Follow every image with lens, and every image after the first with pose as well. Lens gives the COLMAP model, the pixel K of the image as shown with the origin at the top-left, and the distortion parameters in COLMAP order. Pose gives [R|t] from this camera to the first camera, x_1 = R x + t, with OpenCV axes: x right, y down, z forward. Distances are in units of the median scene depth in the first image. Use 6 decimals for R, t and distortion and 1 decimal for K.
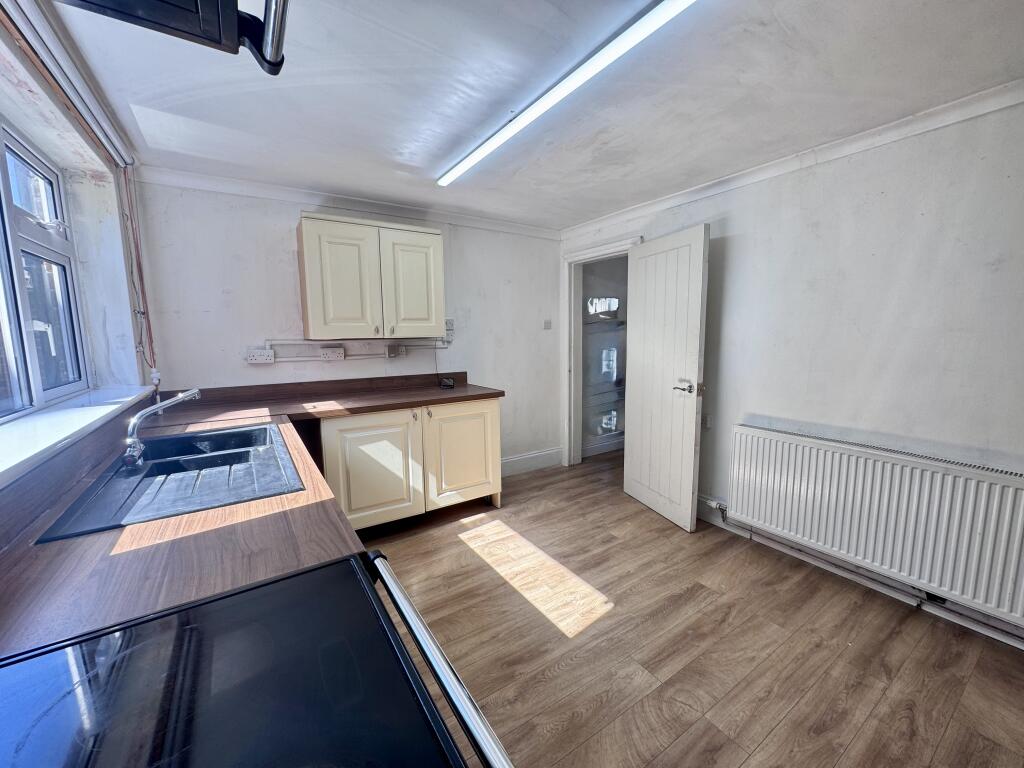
lens RADIAL K [[406.4, 0, 512.5], [0, 406.4, 382.8], [0, 0, 1]] dist [-0.003486, -0.000002]
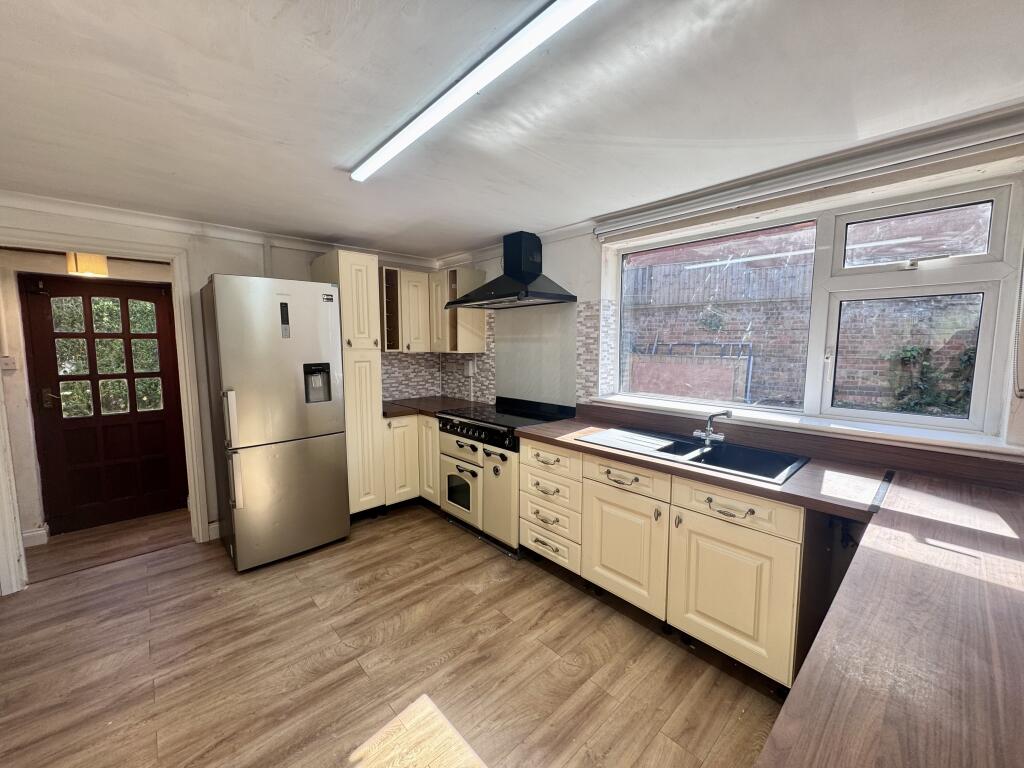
lens RADIAL K [[406.4, 0, 513.0], [0, 406.4, 383.6], [0, 0, 1]] dist [-0.003486, -0.000002]
pose [[-0.986468, 0.027339, -0.161659, 0.053511], [-0.009744, 0.974481, 0.224258, -0.221500], [0.163665, 0.222798, -0.961028, 1.356166]]
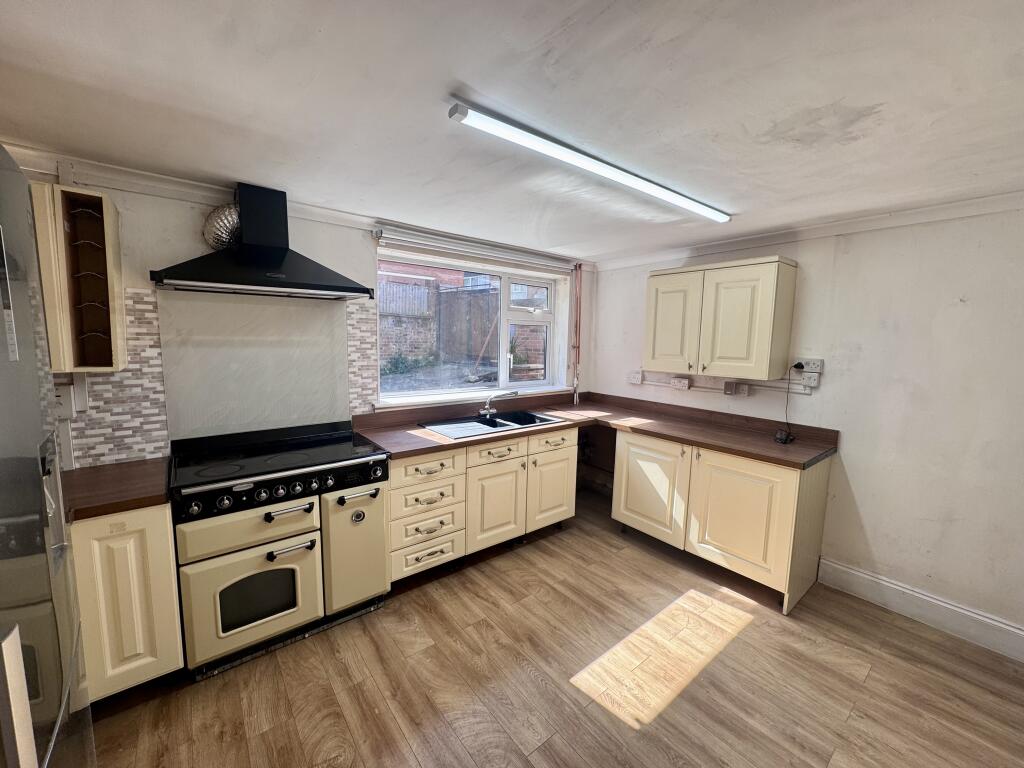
lens RADIAL K [[406.4, 0, 512.0], [0, 406.4, 383.0], [0, 0, 1]] dist [-0.003486, -0.000002]
pose [[0.093284, 0.123636, -0.987933, 0.799174], [-0.145764, 0.983264, 0.109289, -0.156718], [0.984912, 0.133810, 0.109744, 0.488188]]
